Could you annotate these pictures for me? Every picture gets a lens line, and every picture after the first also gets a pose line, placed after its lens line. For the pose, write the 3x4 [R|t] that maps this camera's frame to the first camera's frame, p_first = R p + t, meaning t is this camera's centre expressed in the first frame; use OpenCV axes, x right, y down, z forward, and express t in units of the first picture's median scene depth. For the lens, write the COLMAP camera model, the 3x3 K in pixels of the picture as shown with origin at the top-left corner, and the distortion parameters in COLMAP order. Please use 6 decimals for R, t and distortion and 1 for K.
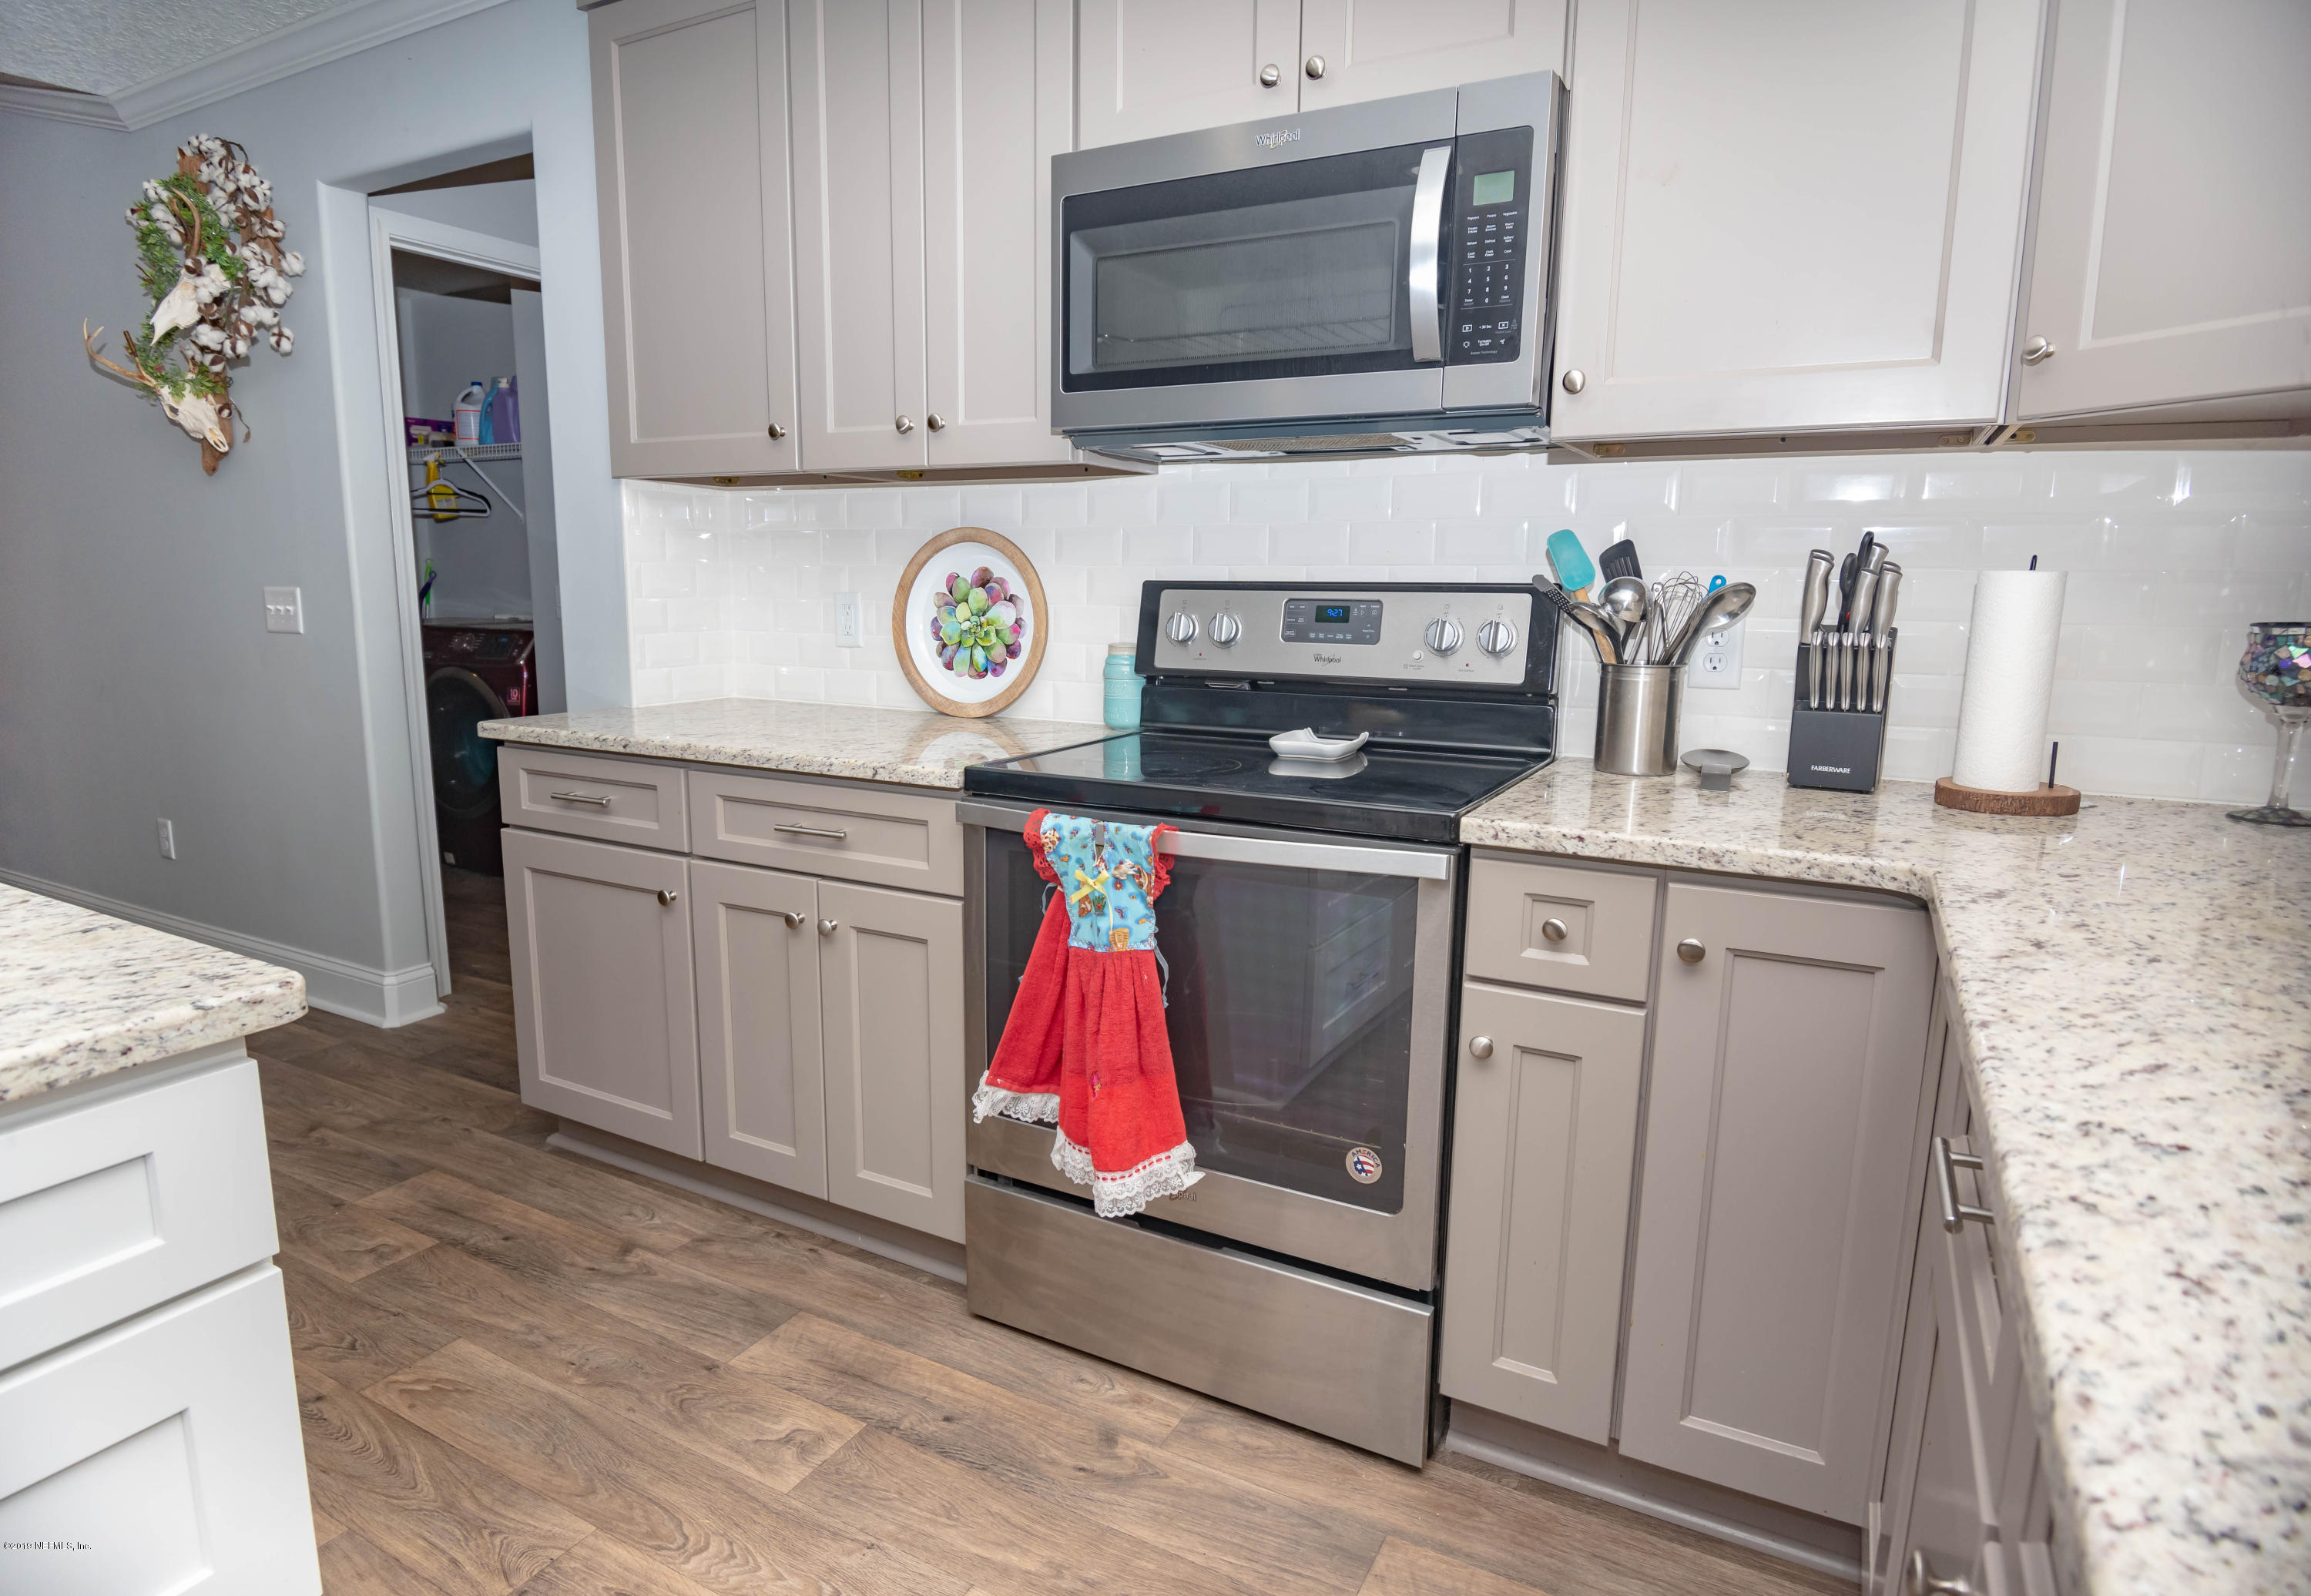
lens RADIAL K [[1283.6, 0, 1120.1], [0, 1283.6, 805.5], [0, 0, 1]] dist [-0.005077, -0.008560]
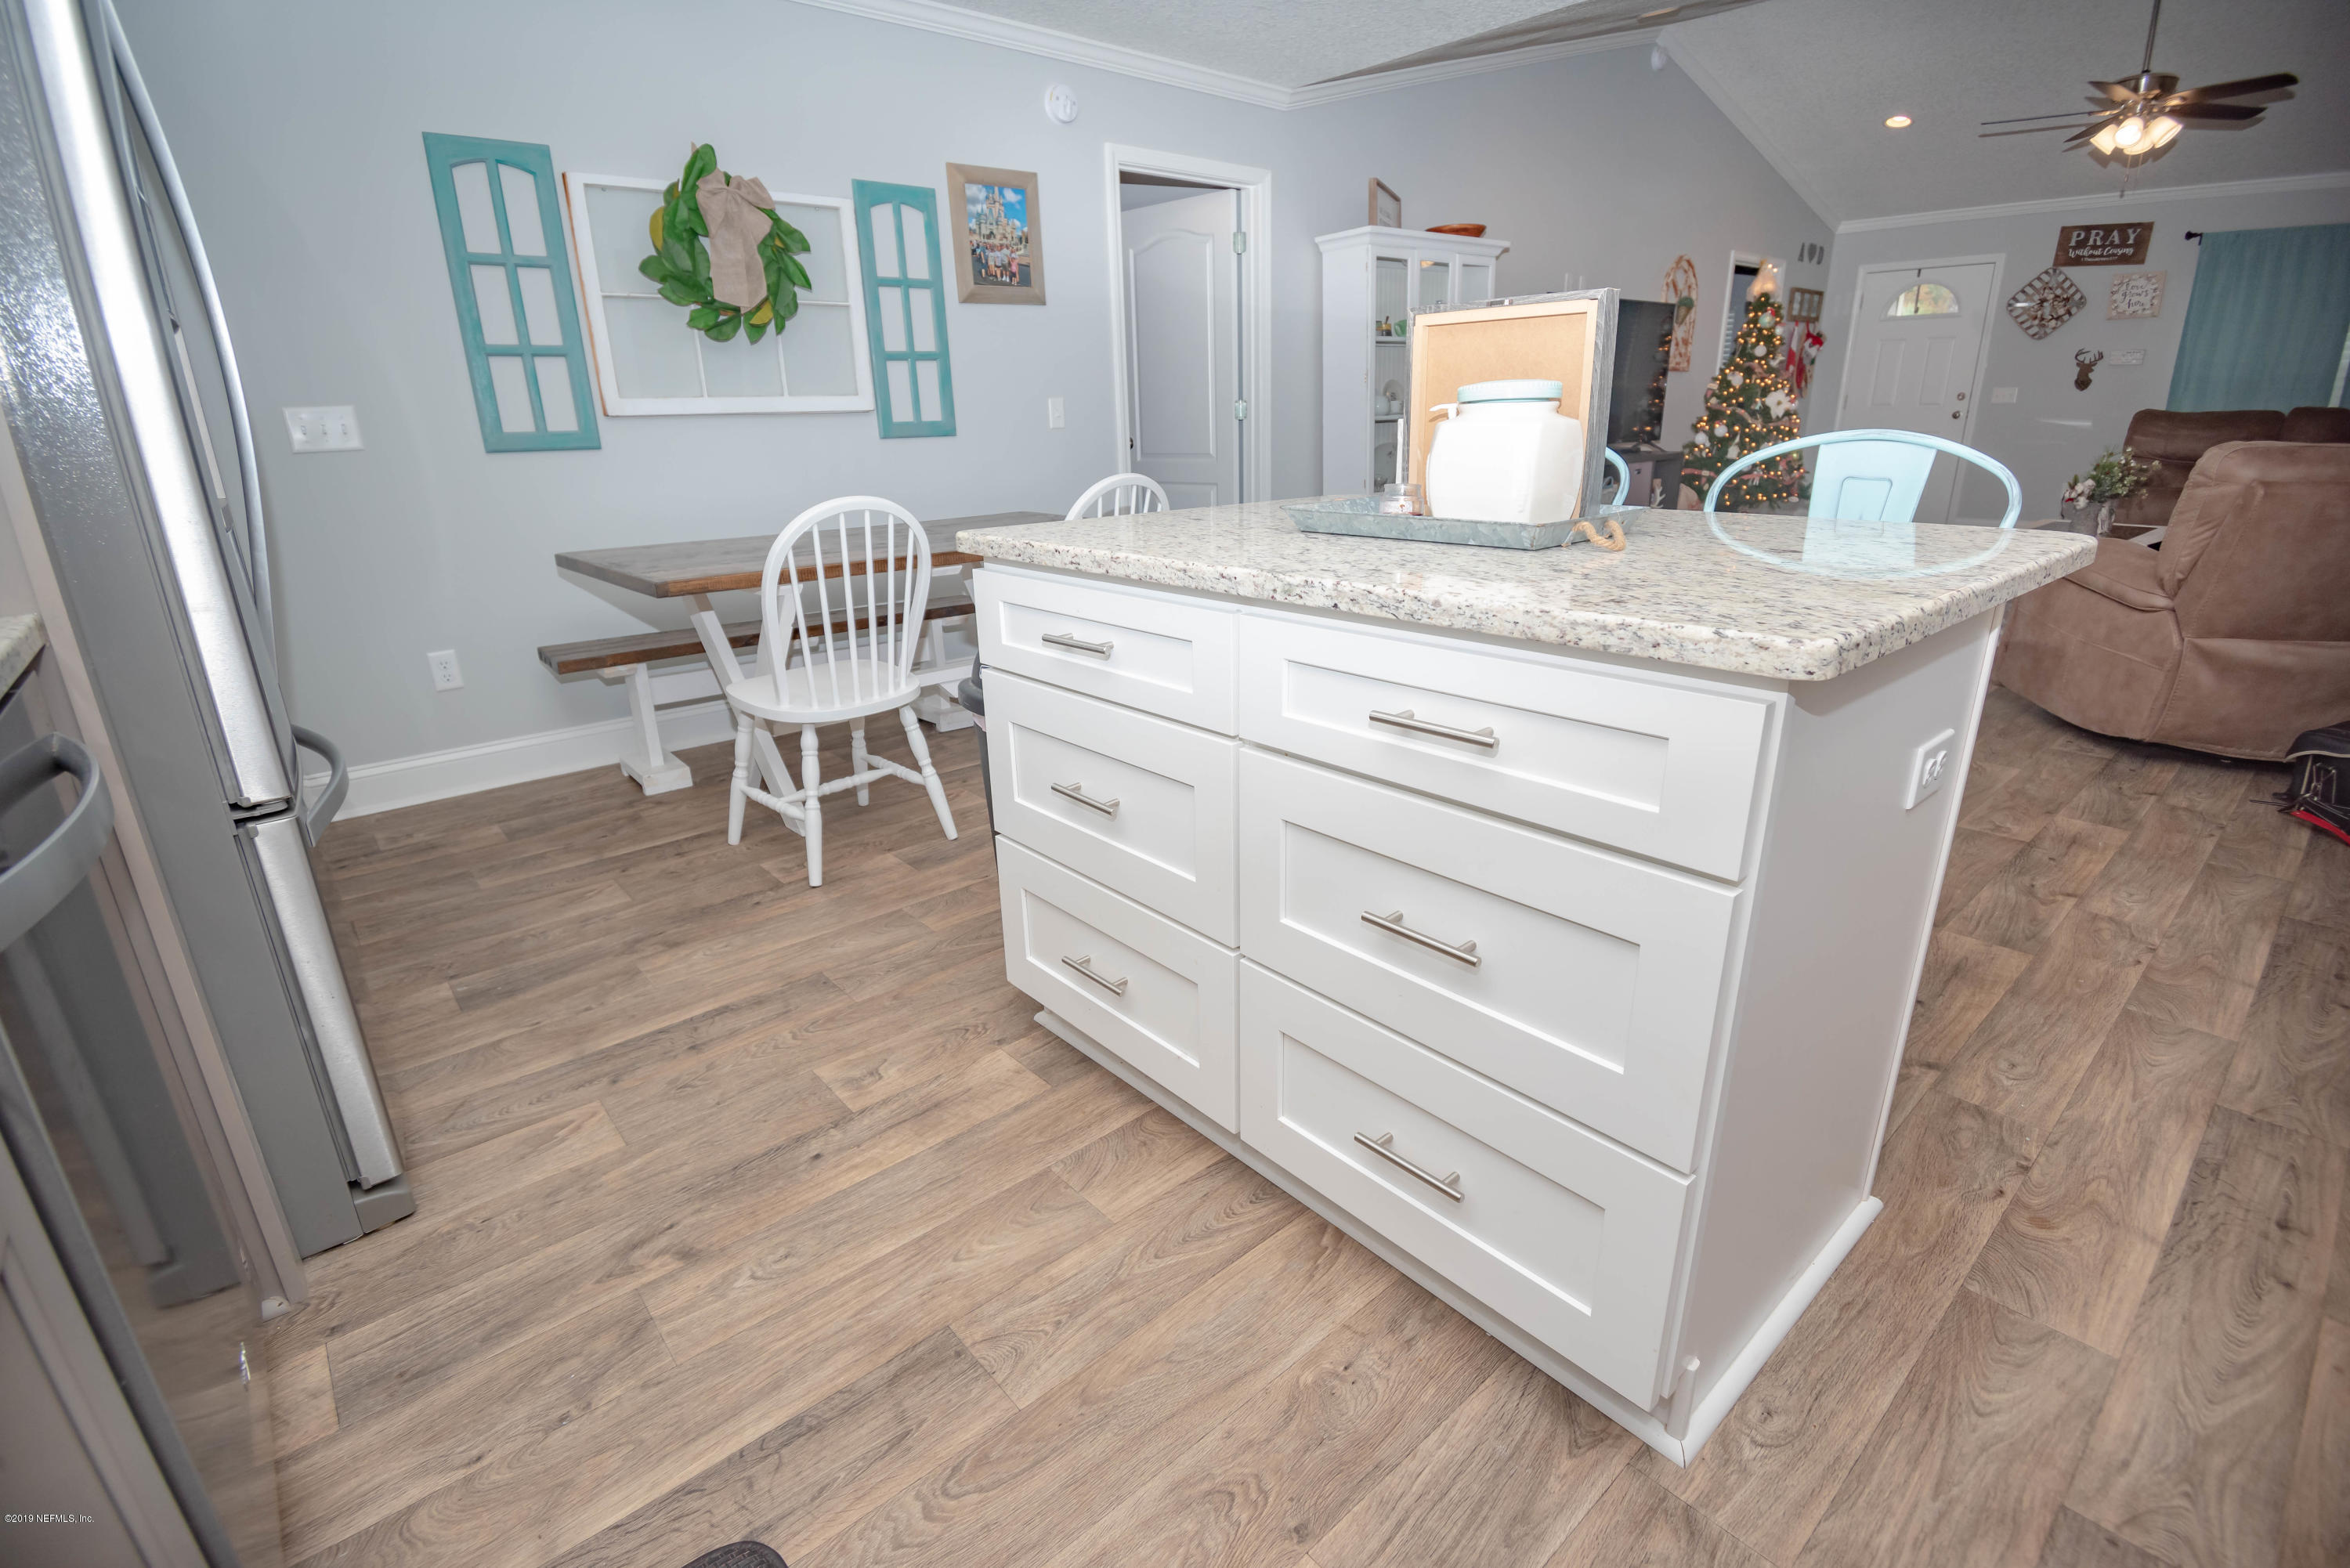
lens RADIAL K [[1075.2, 0, 1167.9], [0, 1075.2, 778.6], [0, 0, 1]] dist [-0.003996, -0.000365]
pose [[-0.337173, 0.305683, -0.890434, 0.168486], [-0.144217, 0.917884, 0.369716, -0.003319], [0.930331, 0.253074, -0.265401, 0.409286]]
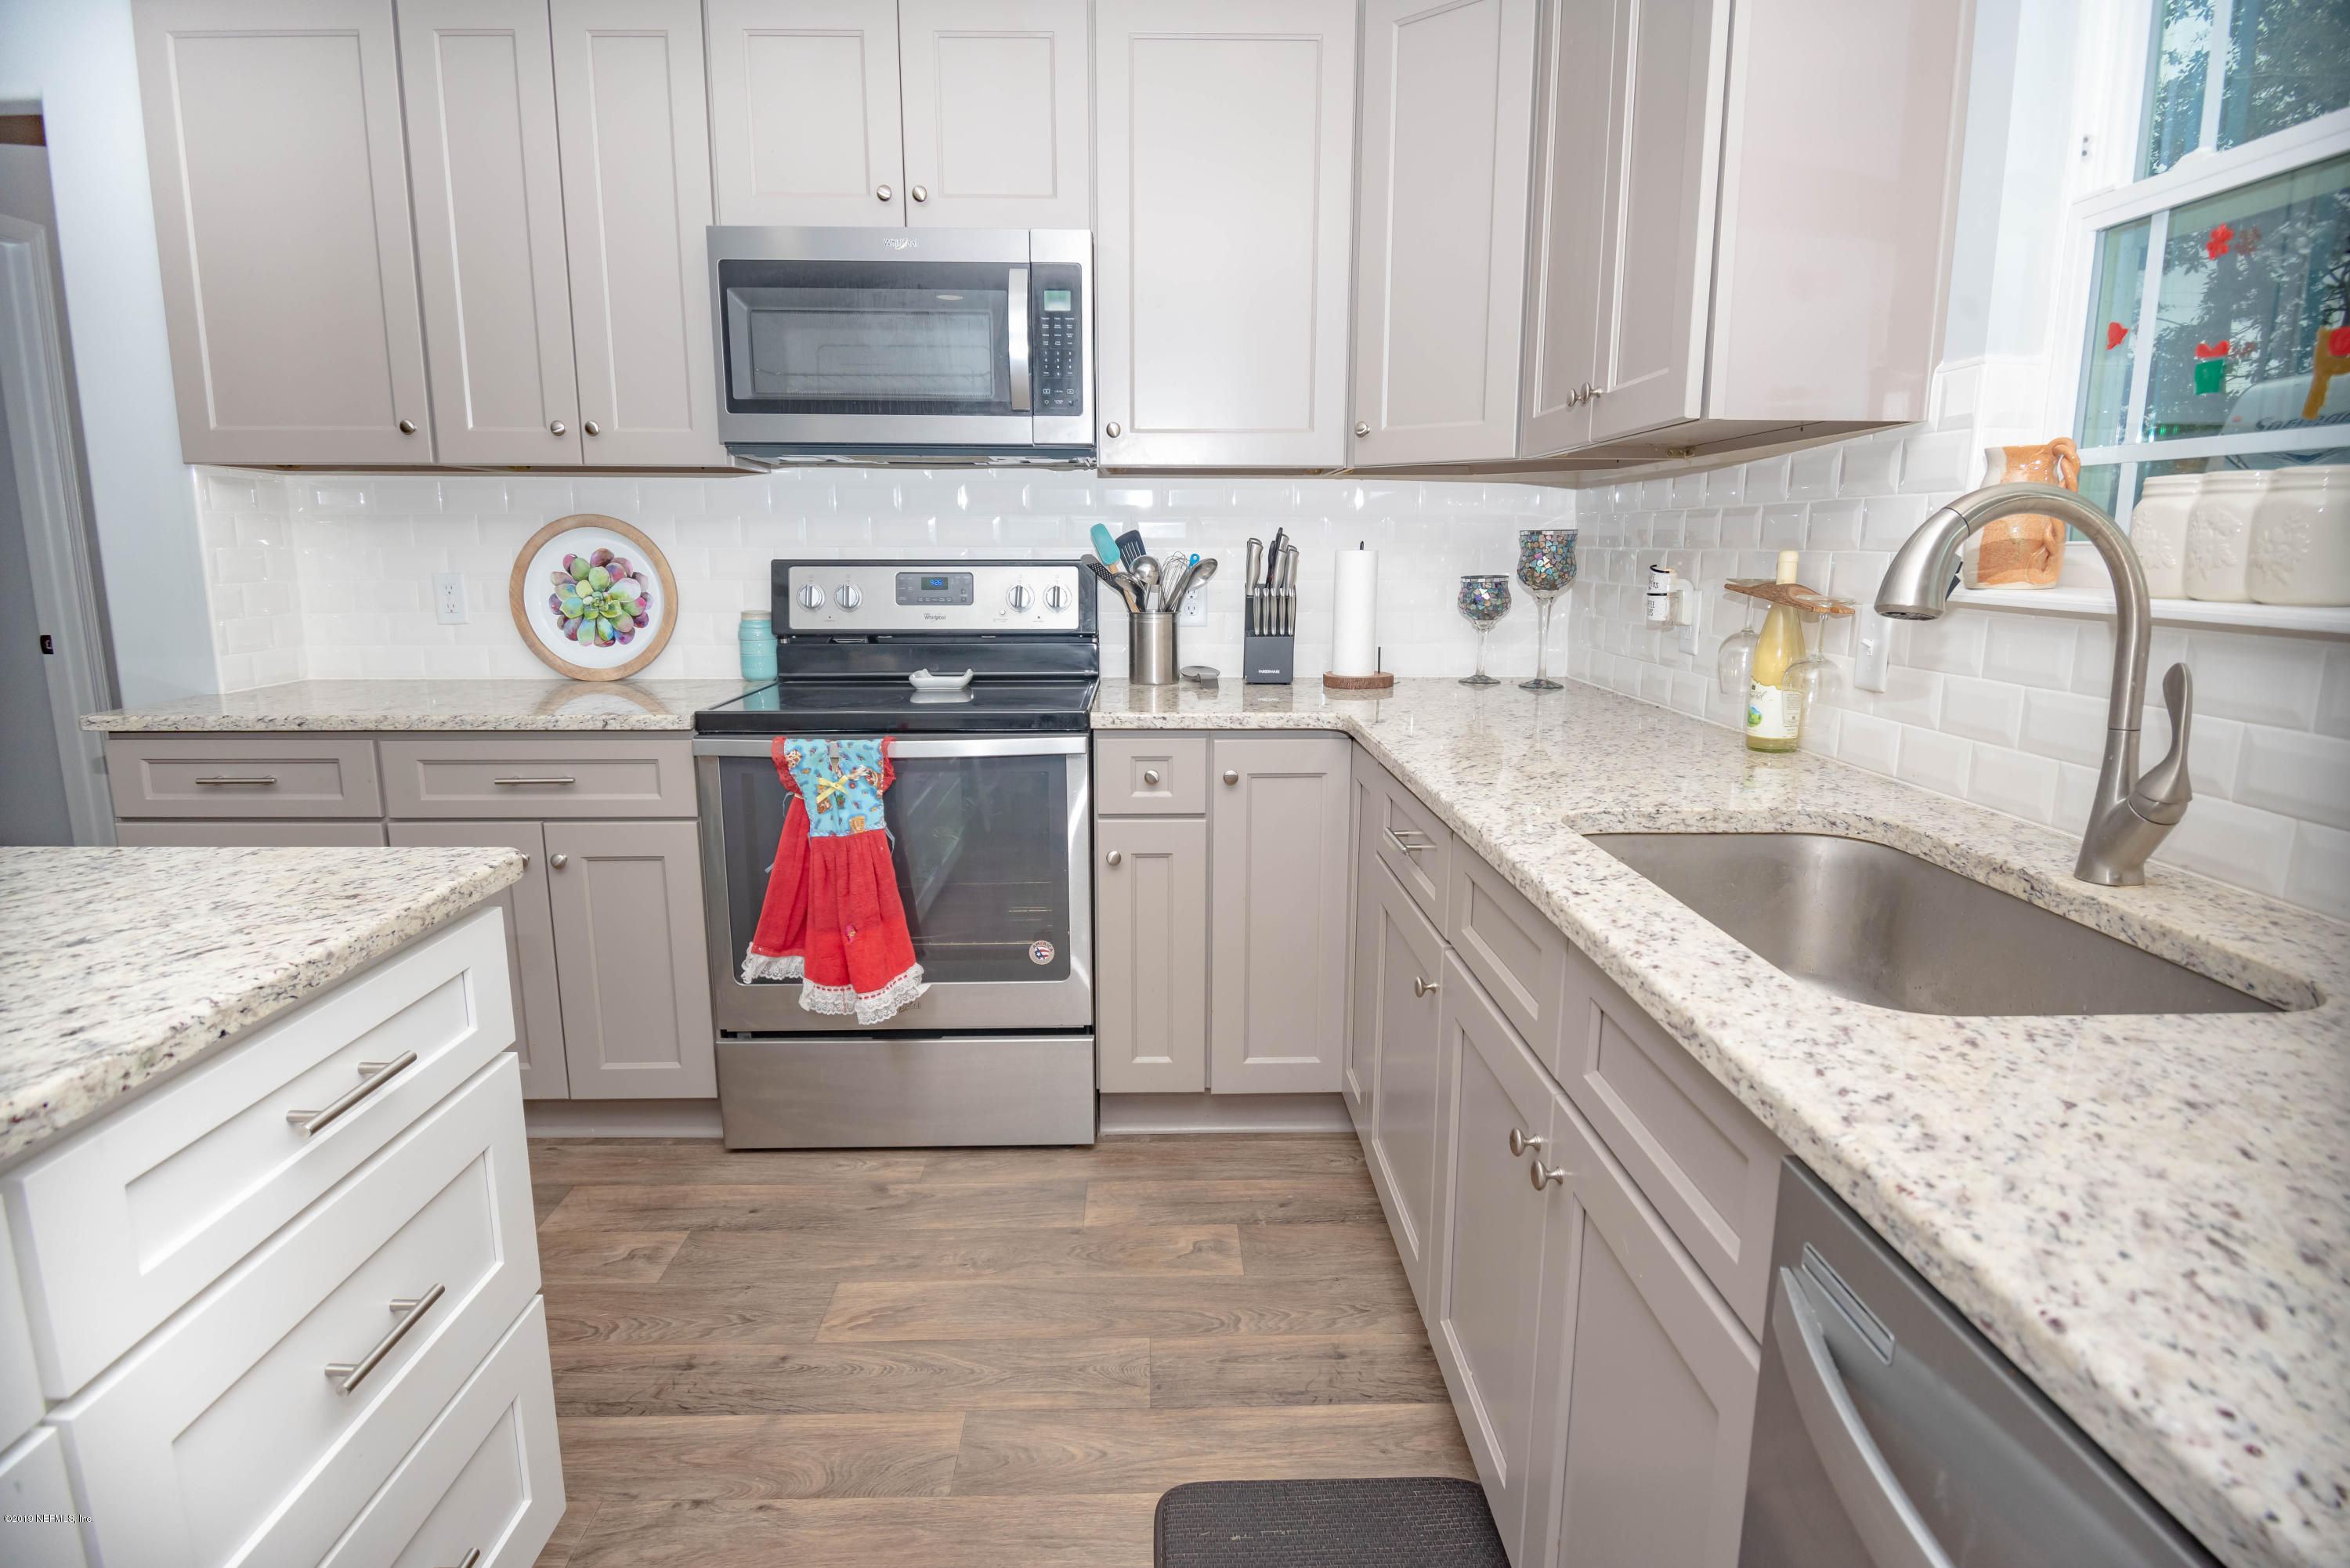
lens RADIAL K [[1253.1, 0, 1185.1], [0, 1253.1, 792.0], [0, 0, 1]] dist [-0.011220, 0.000173]
pose [[0.854312, -0.106265, 0.508781, -0.375330], [0.095358, 0.994307, 0.047554, 0.039018], [-0.510938, 0.007891, 0.859581, -0.330008]]
